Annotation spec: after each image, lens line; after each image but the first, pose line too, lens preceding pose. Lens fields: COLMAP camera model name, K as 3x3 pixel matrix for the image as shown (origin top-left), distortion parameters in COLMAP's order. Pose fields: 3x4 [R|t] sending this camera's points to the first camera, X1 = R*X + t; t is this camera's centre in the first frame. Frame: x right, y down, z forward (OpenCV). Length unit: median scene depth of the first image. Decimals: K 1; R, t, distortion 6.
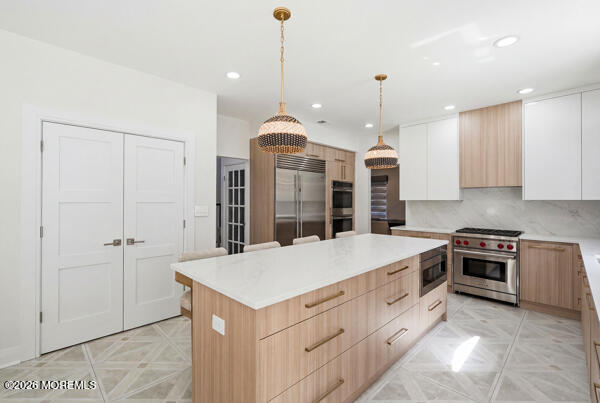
lens RADIAL K [[271.3, 0, 299.2], [0, 271.3, 199.7], [0, 0, 1]] dist [-0.000624, 0.000912]
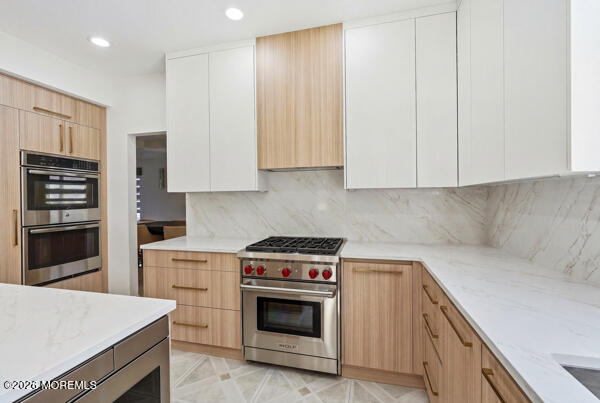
lens RADIAL K [[271.3, 0, 299.2], [0, 271.3, 199.7], [0, 0, 1]] dist [-0.000624, 0.000912]
pose [[0.855796, -0.009212, 0.517231, 0.415233], [0.006749, 0.999955, 0.006642, 0.020146], [-0.517269, -0.002193, 0.855820, 0.521538]]
